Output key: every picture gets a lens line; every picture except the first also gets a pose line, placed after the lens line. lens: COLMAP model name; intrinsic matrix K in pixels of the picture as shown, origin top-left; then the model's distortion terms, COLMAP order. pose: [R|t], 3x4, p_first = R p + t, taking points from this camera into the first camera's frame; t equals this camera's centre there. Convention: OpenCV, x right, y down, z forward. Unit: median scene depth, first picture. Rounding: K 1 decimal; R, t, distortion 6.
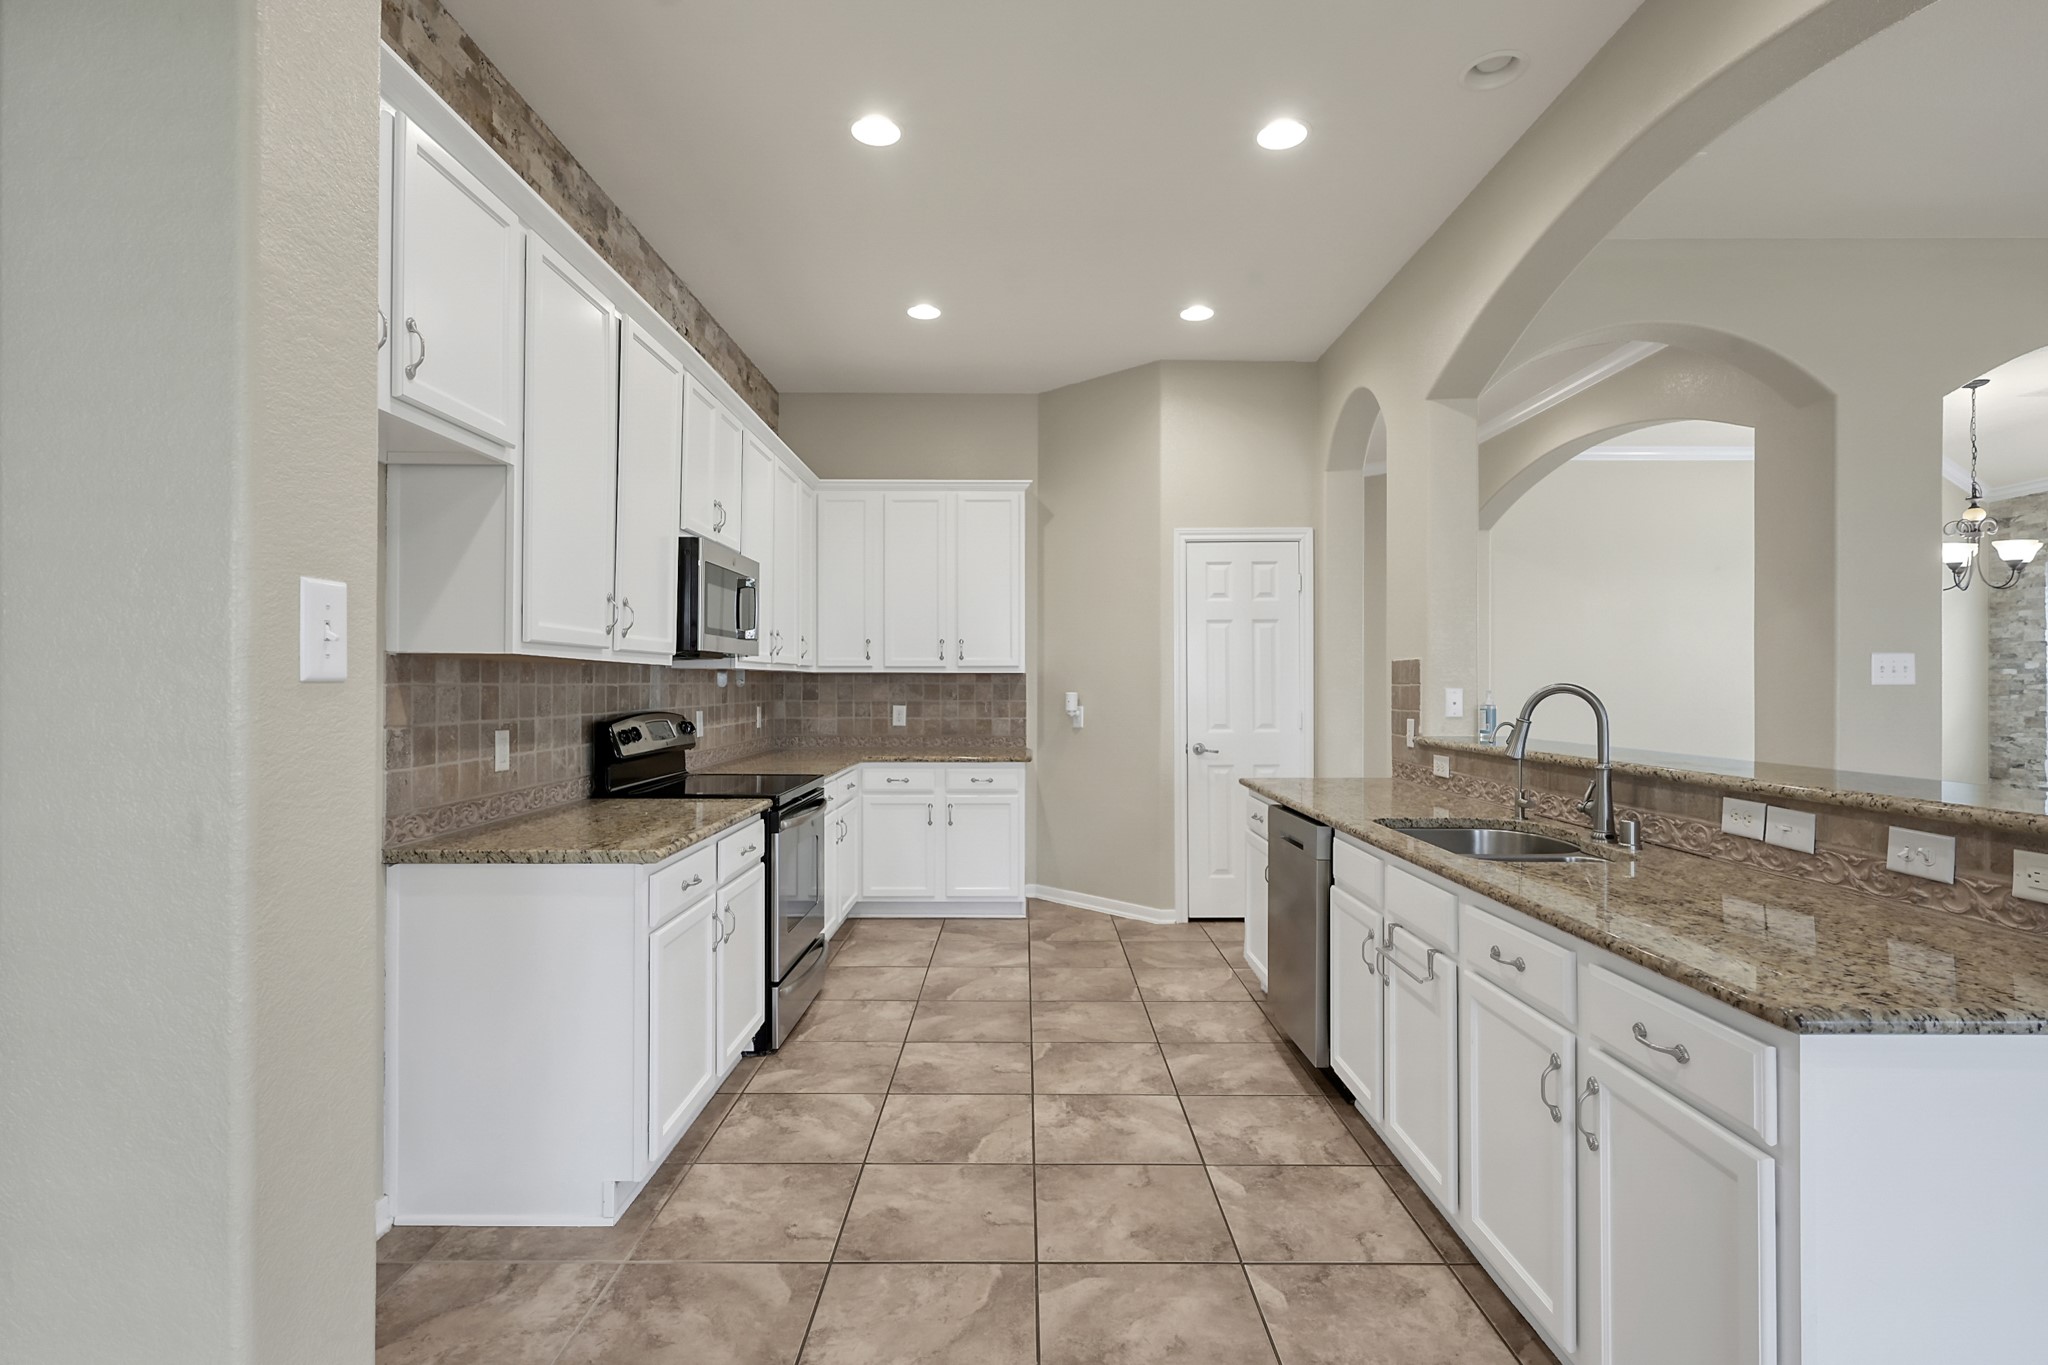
lens RADIAL K [[981.6, 0, 1016.1], [0, 981.6, 700.4], [0, 0, 1]] dist [-0.001531, 0.000576]
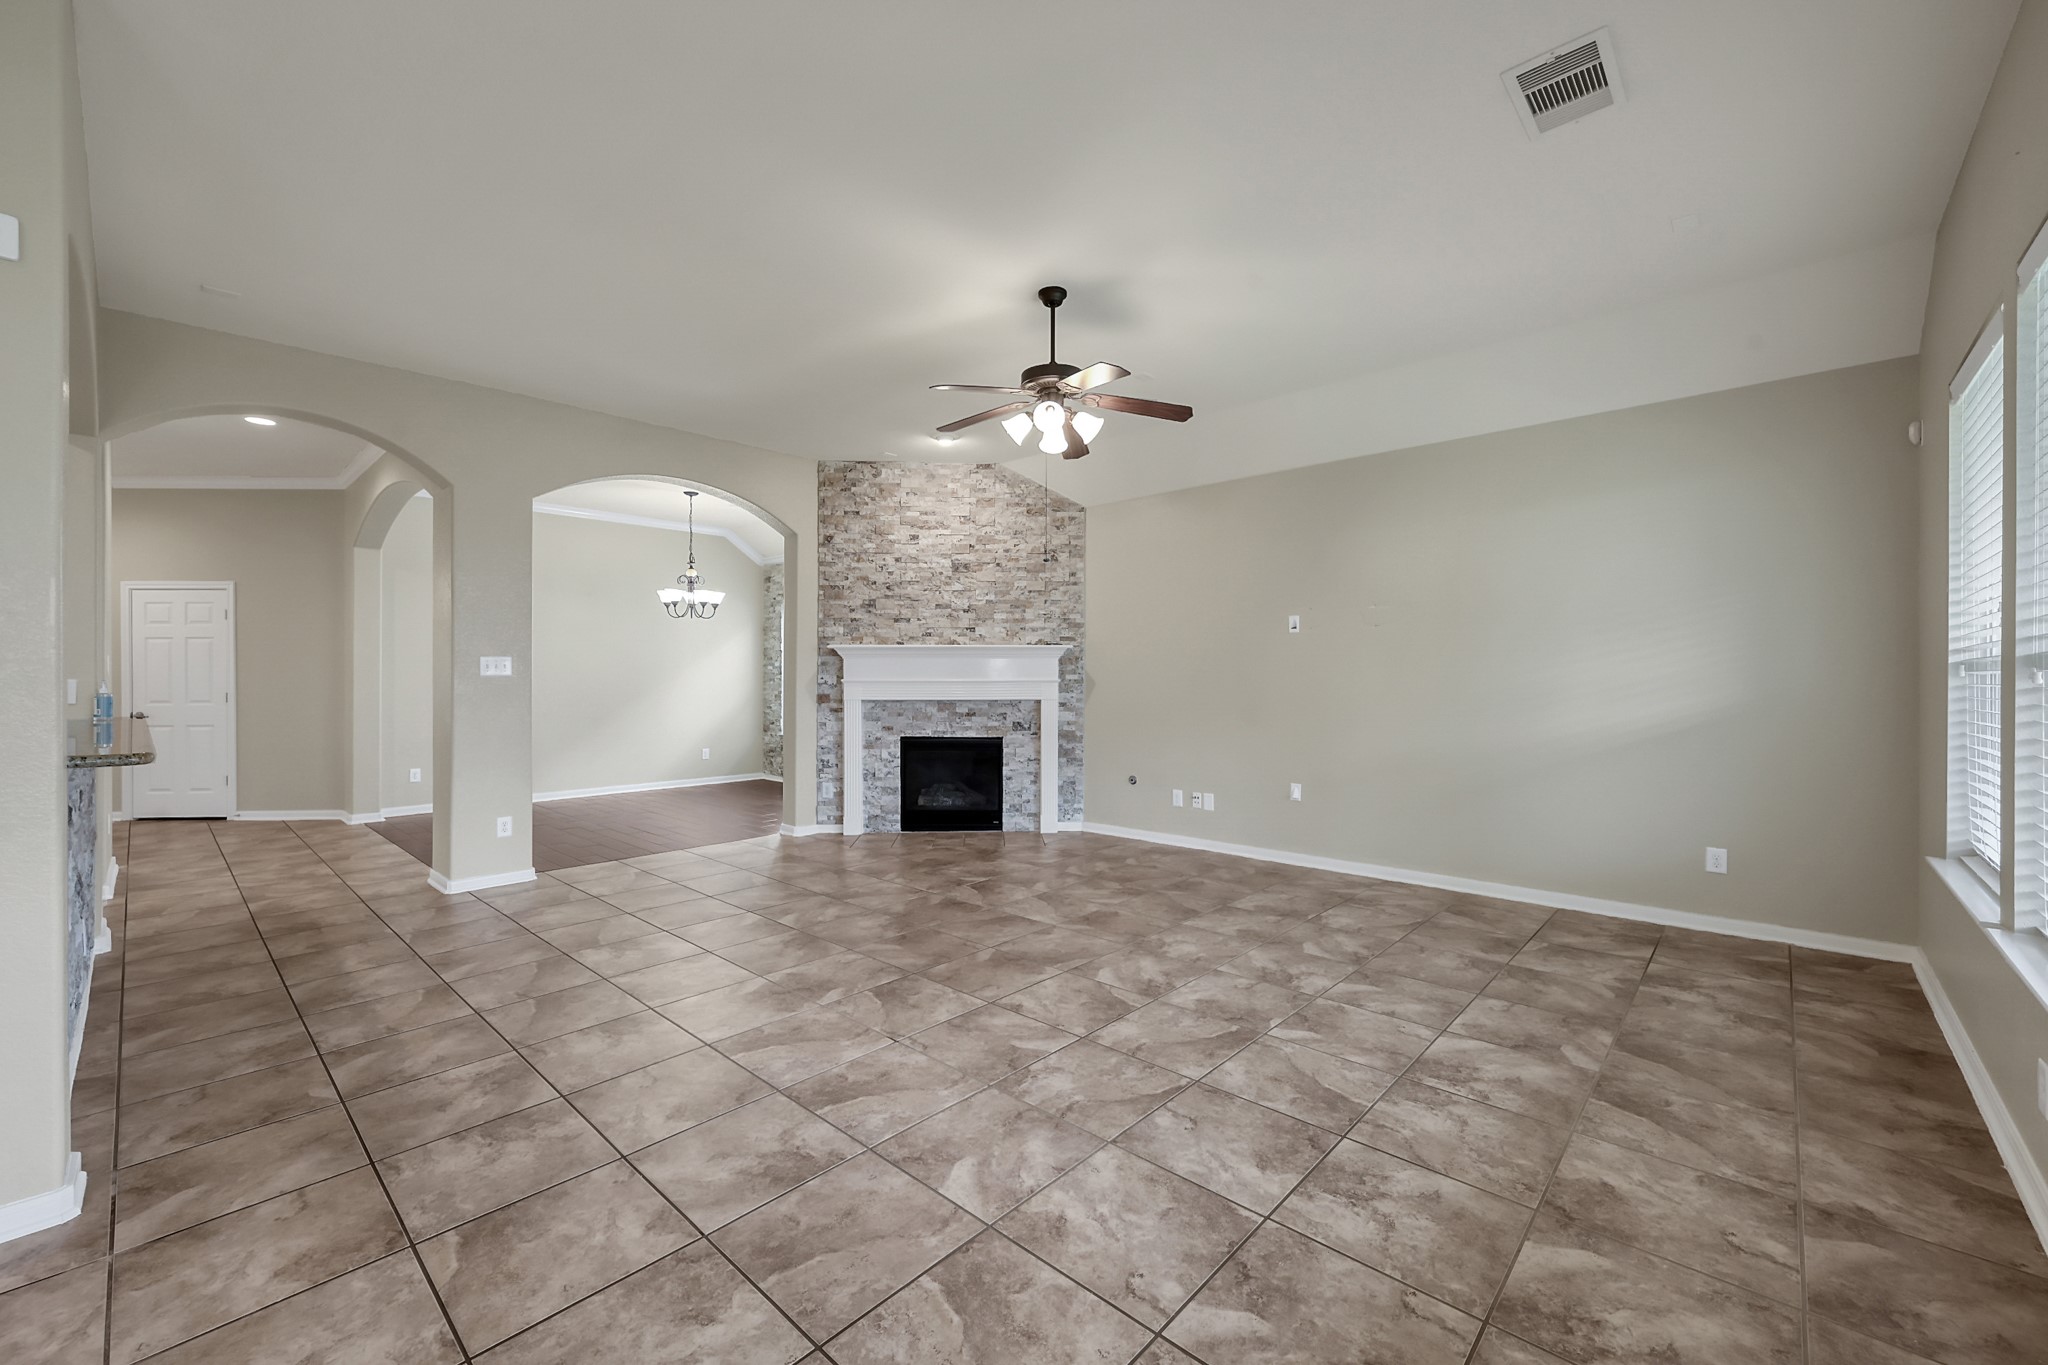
lens RADIAL K [[827.6, 0, 1000.1], [0, 827.6, 673.6], [0, 0, 1]] dist [0.000270, 0.001715]
pose [[0.694699, 0.001526, 0.719299, 0.473399], [0.009942, 0.999882, -0.011723, 0.002552], [-0.719232, 0.015295, 0.694602, -0.445575]]
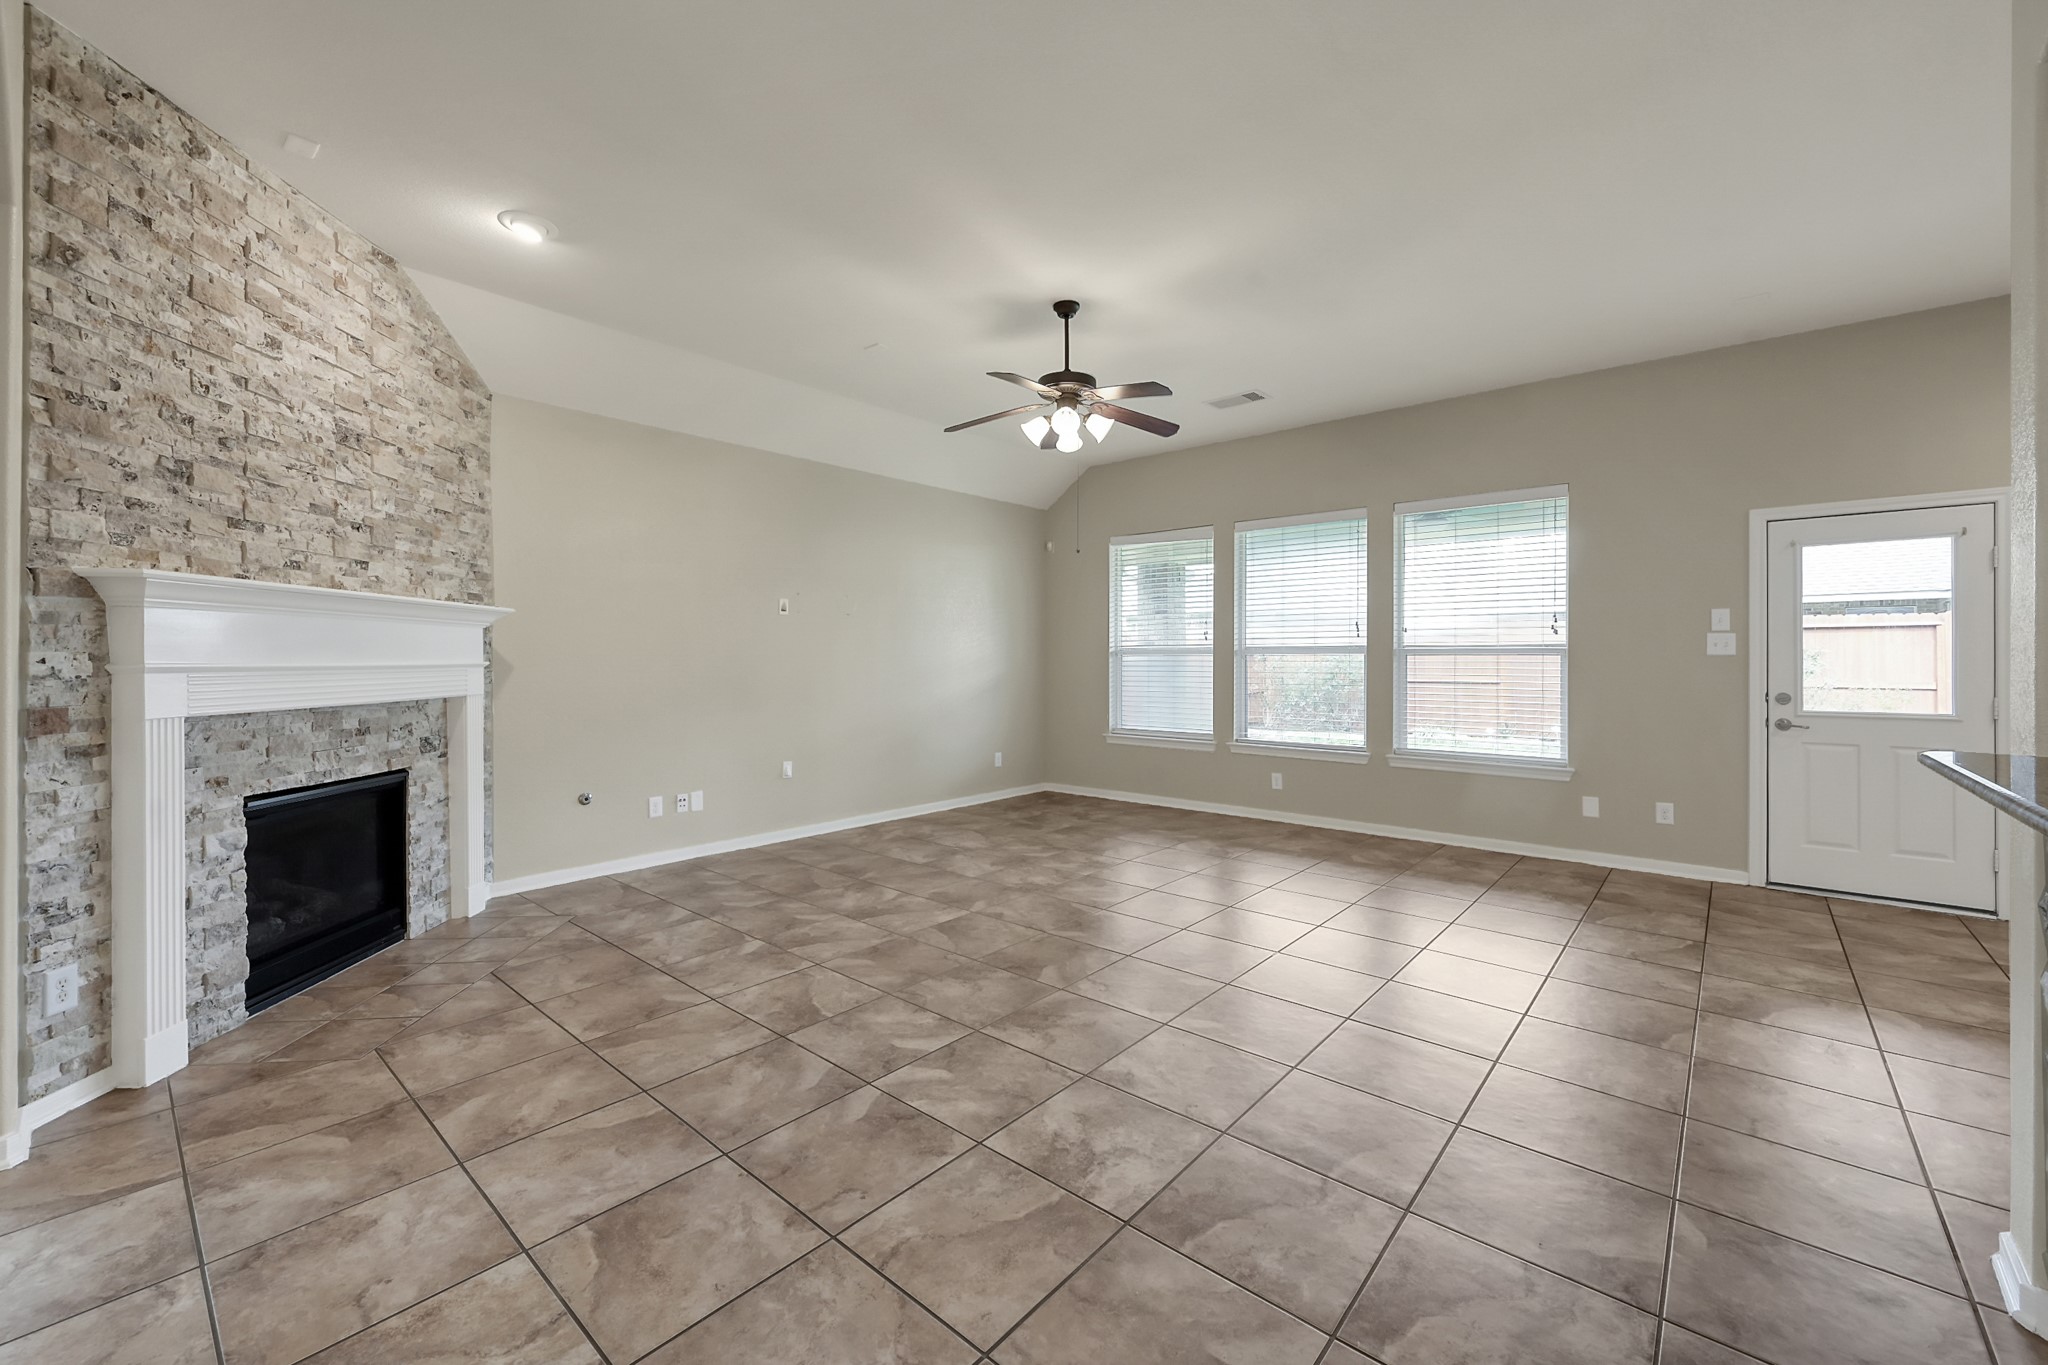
lens RADIAL K [[827.6, 0, 1056.0], [0, 827.6, 652.7], [0, 0, 1]] dist [0.000270, 0.001715]
pose [[-0.762031, 0.006301, 0.647510, 0.538104], [0.010650, 0.999939, 0.002803, -0.010250], [-0.647453, 0.009032, -0.762052, 0.909913]]
